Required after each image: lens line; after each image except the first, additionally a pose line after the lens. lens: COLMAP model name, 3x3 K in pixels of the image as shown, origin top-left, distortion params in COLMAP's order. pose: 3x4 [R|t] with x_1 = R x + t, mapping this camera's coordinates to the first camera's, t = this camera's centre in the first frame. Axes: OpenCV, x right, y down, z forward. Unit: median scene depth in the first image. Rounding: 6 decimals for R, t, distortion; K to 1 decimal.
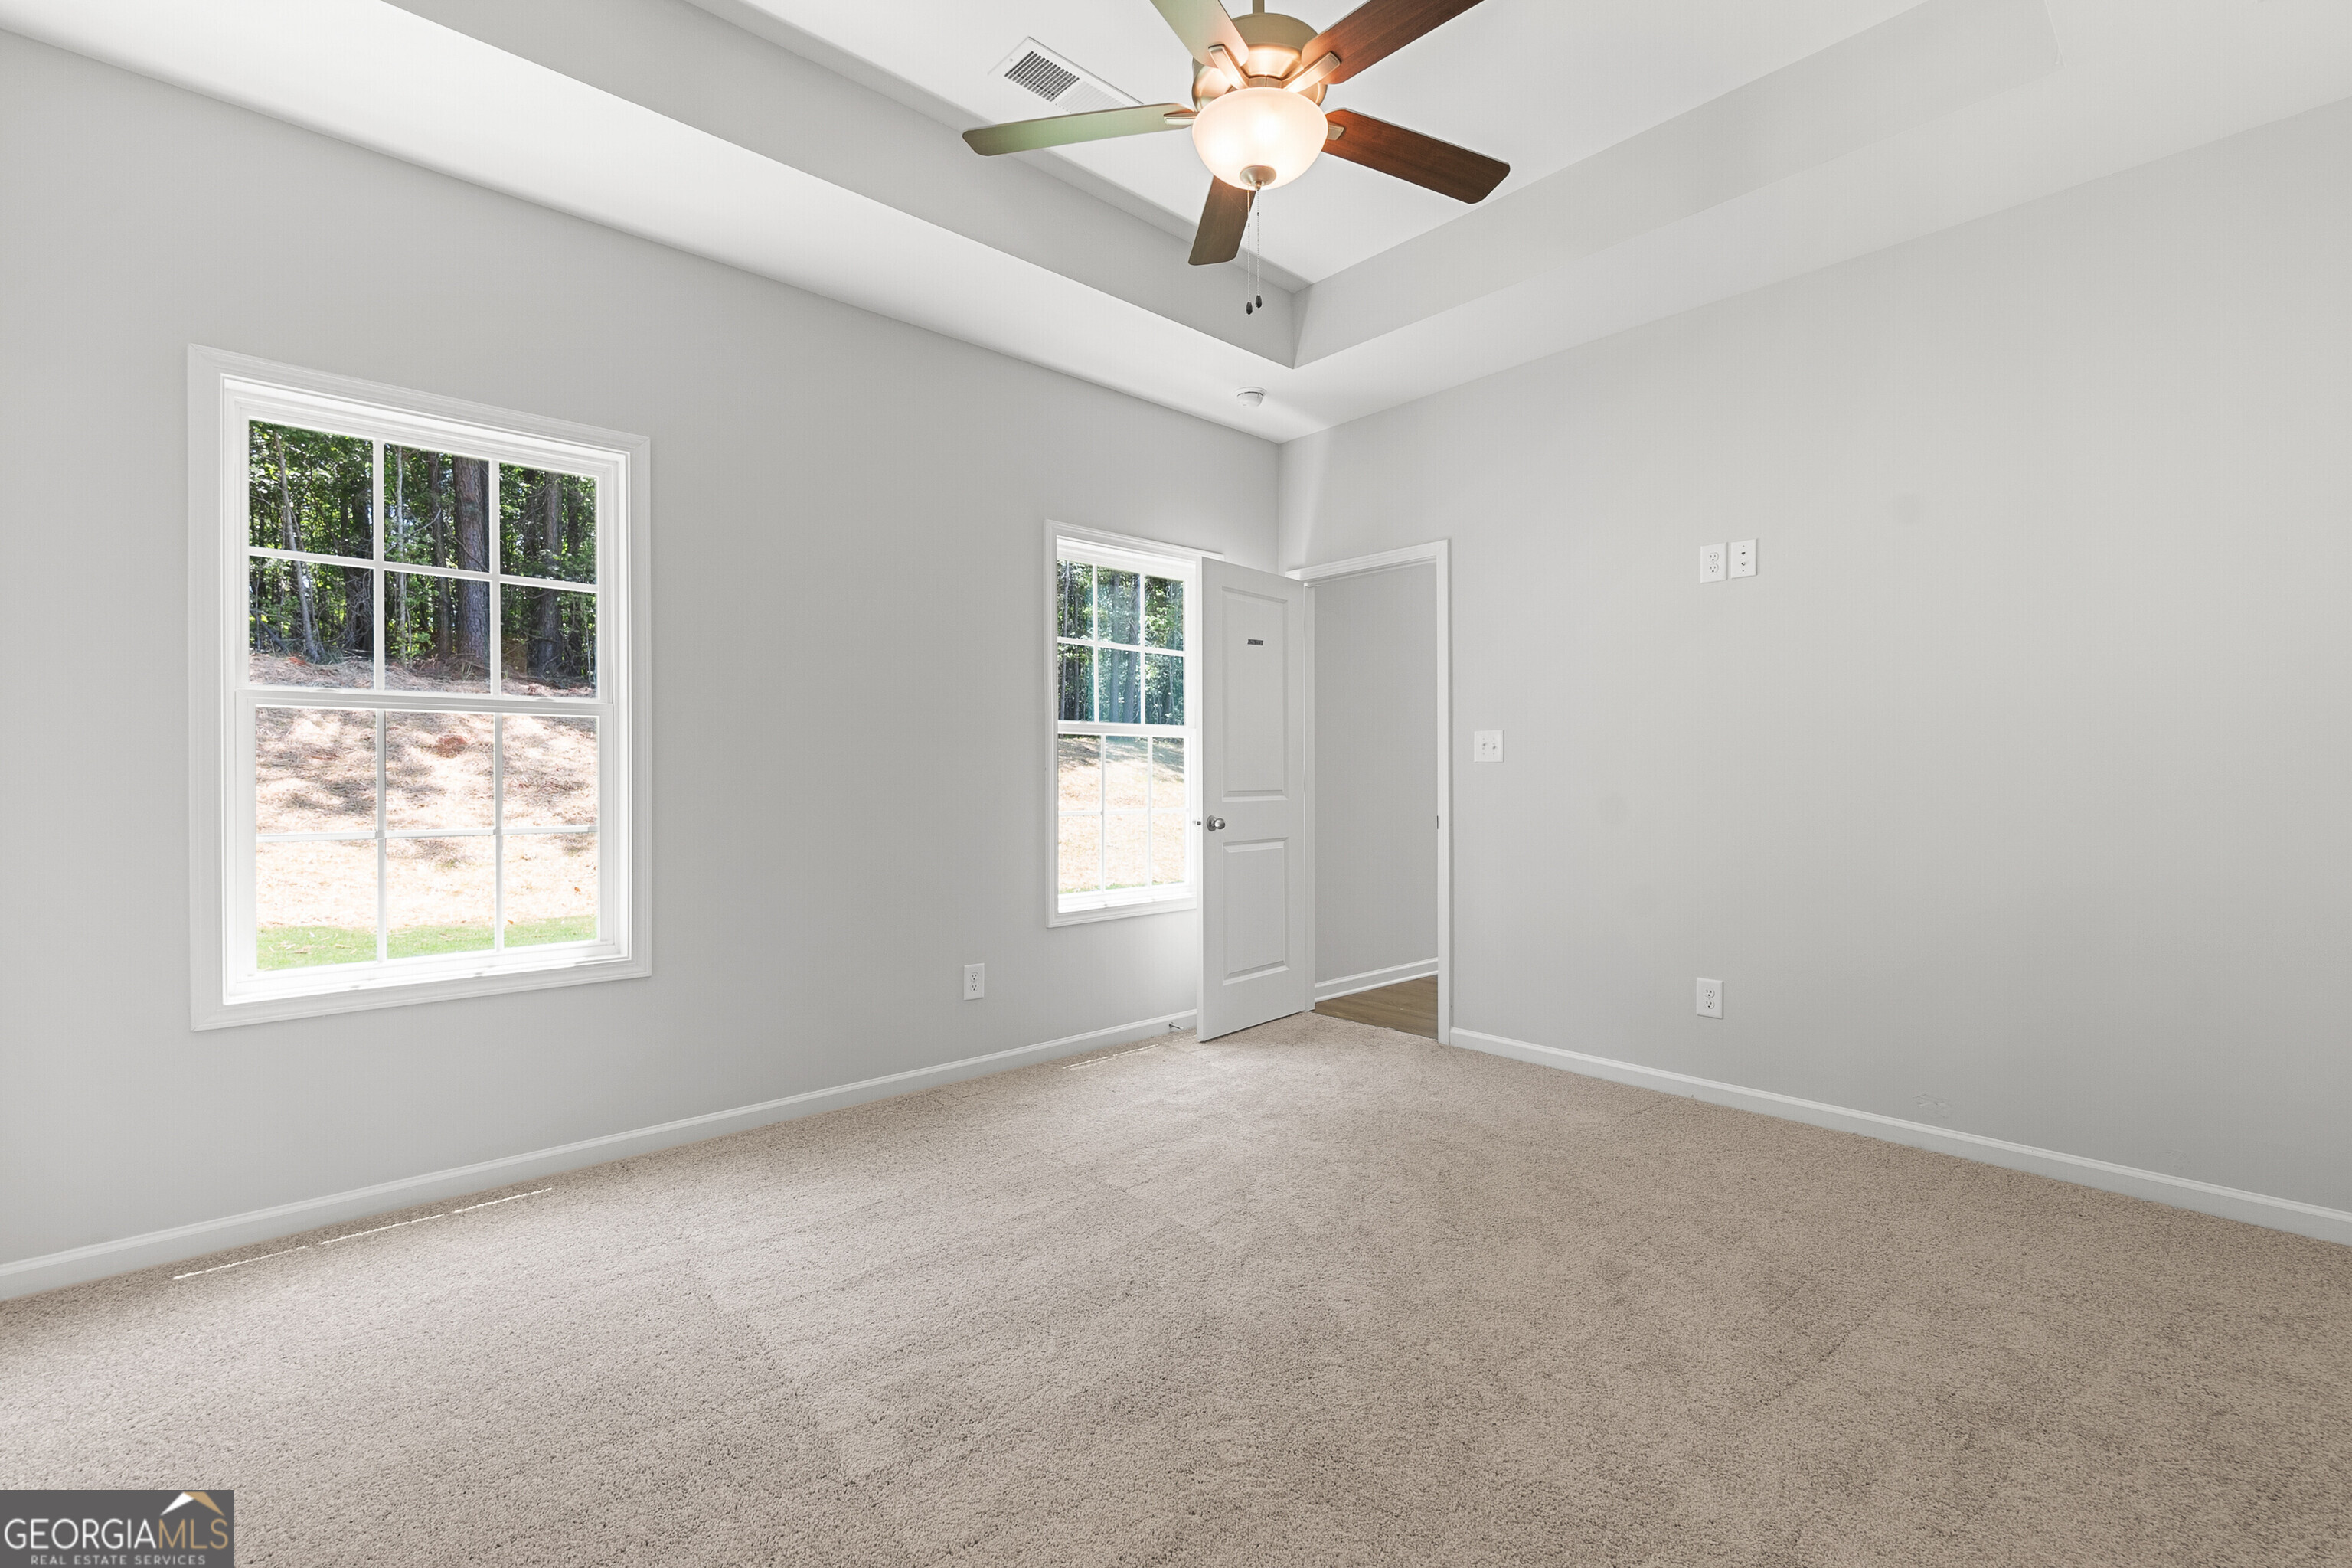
lens RADIAL K [[1022.0, 0, 1157.2], [0, 1022.0, 781.6], [0, 0, 1]] dist [0.009053, 0.002371]
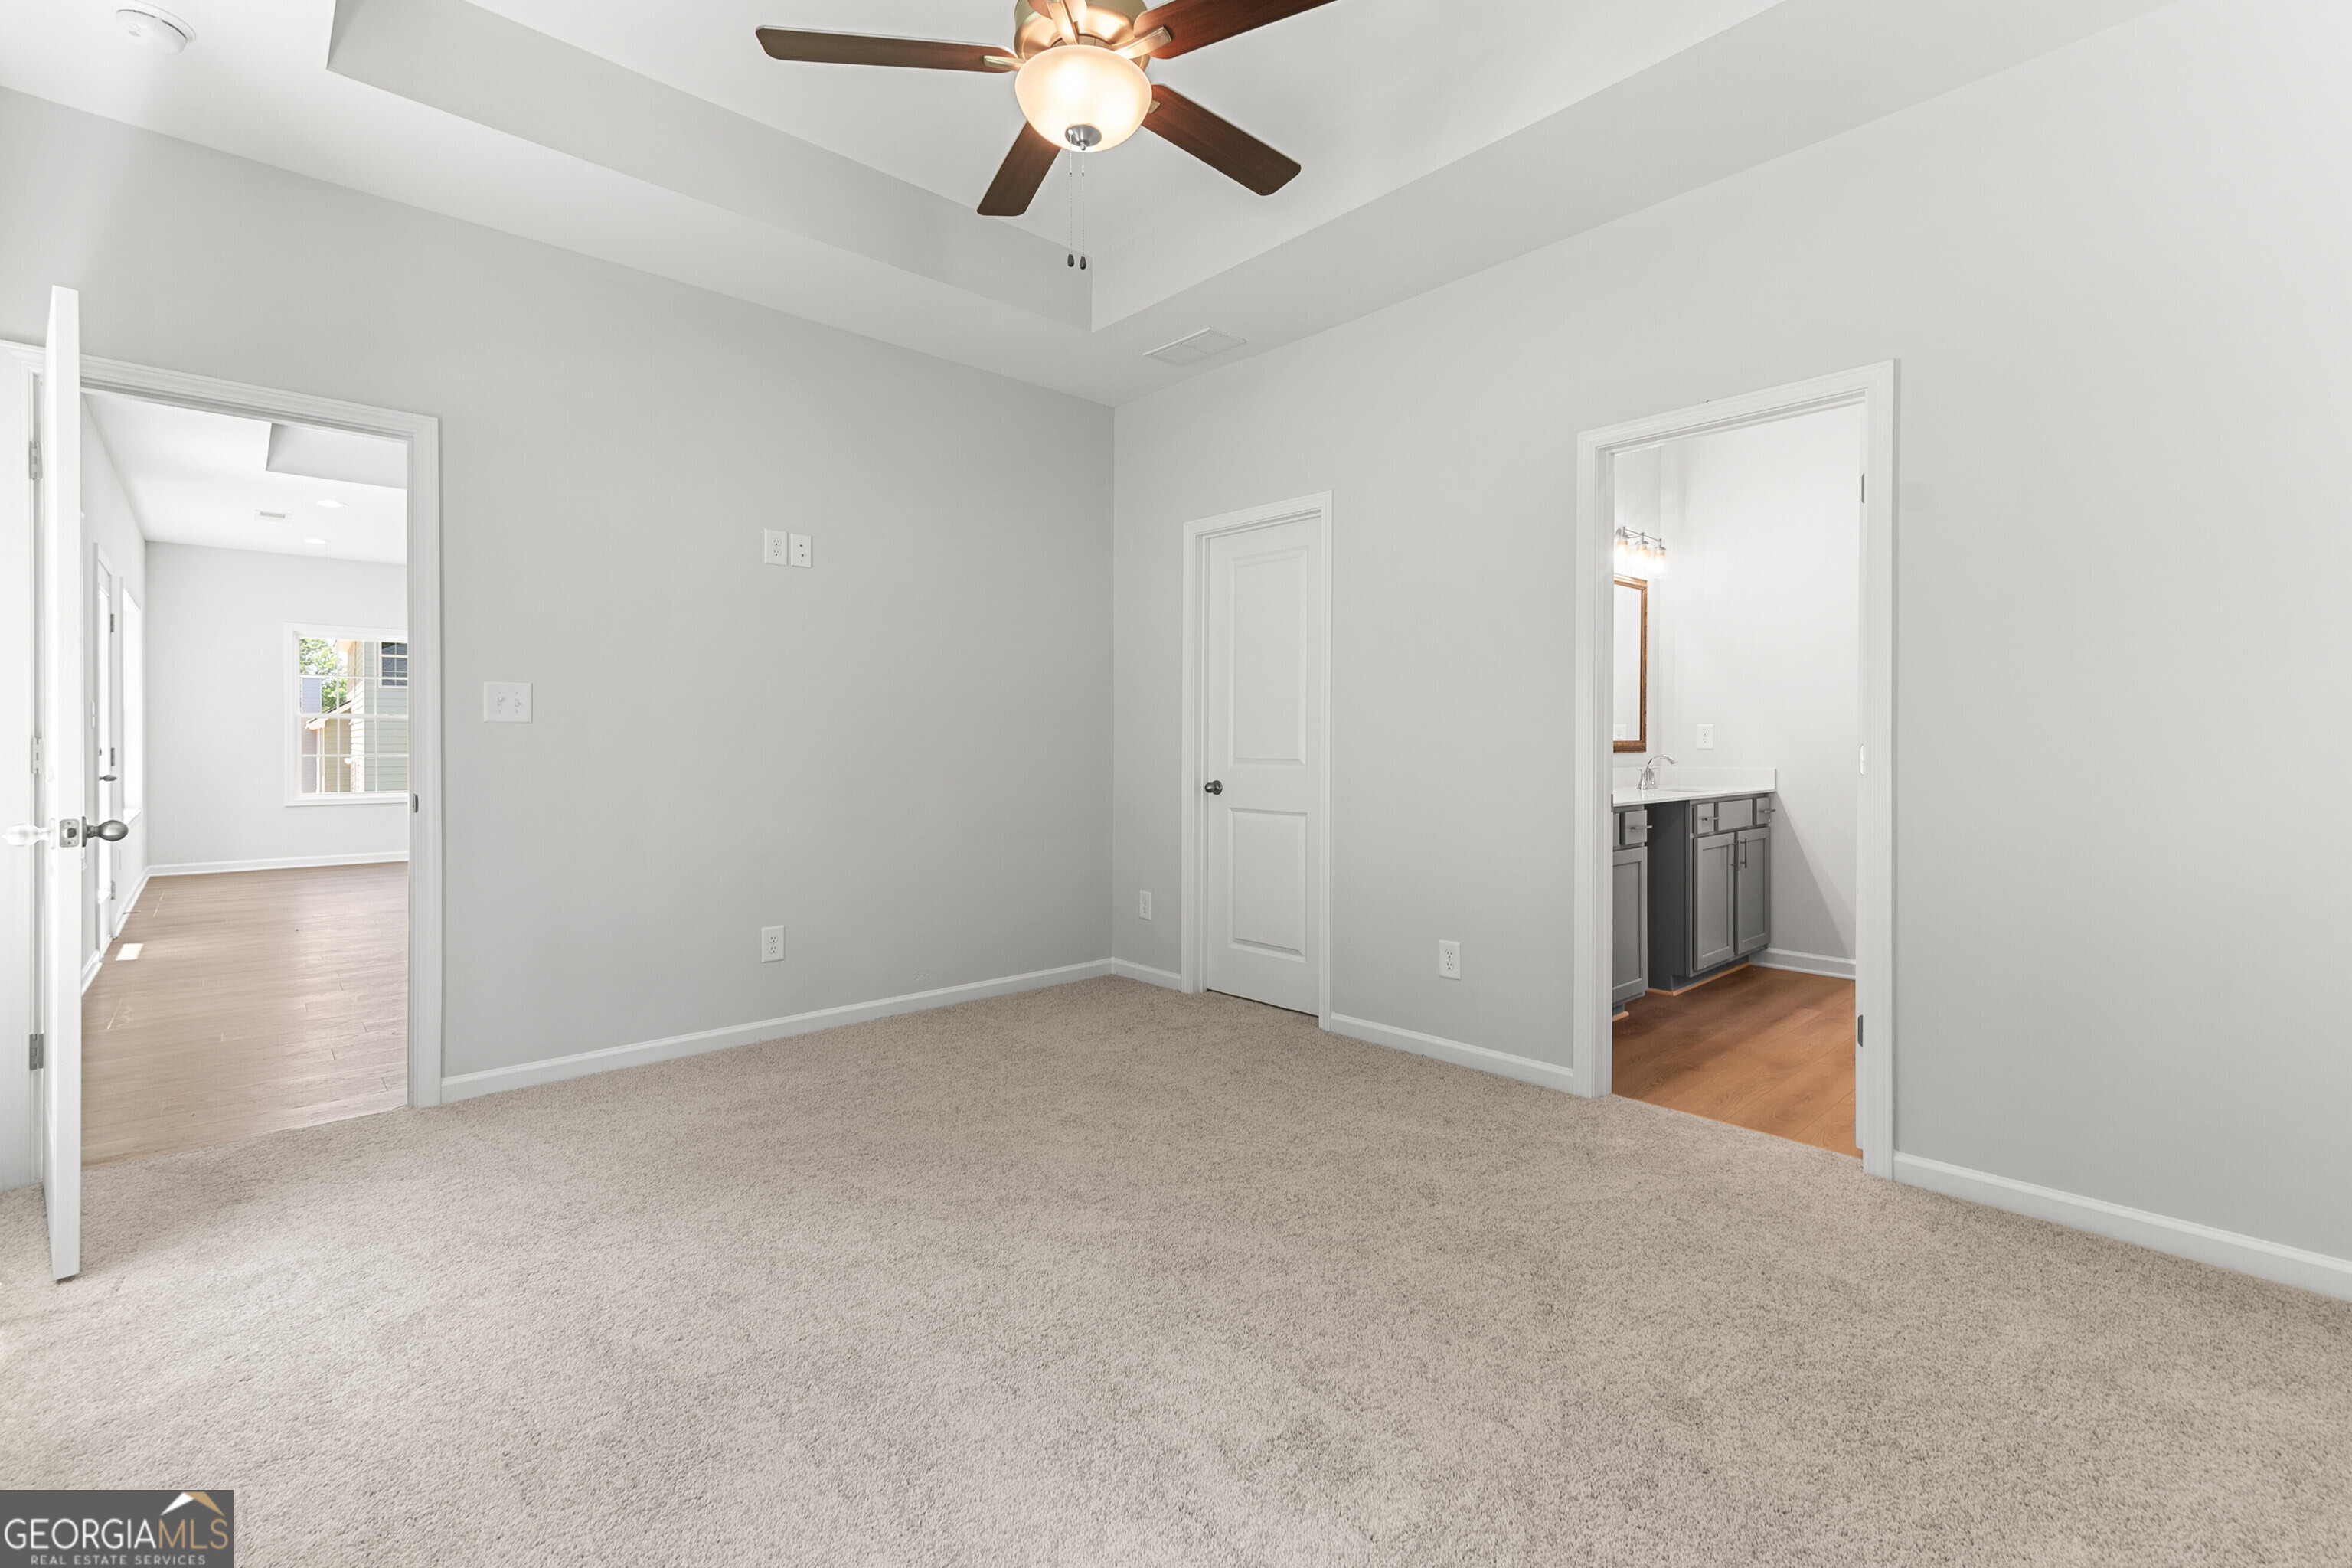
lens RADIAL K [[1022.0, 0, 1187.6], [0, 1022.0, 754.1], [0, 0, 1]] dist [0.009053, 0.002371]
pose [[-0.009416, -0.011217, 0.999893, -0.563137], [0.001023, 0.999936, 0.011227, -0.003652], [-0.999955, 0.001129, -0.009404, 0.574347]]
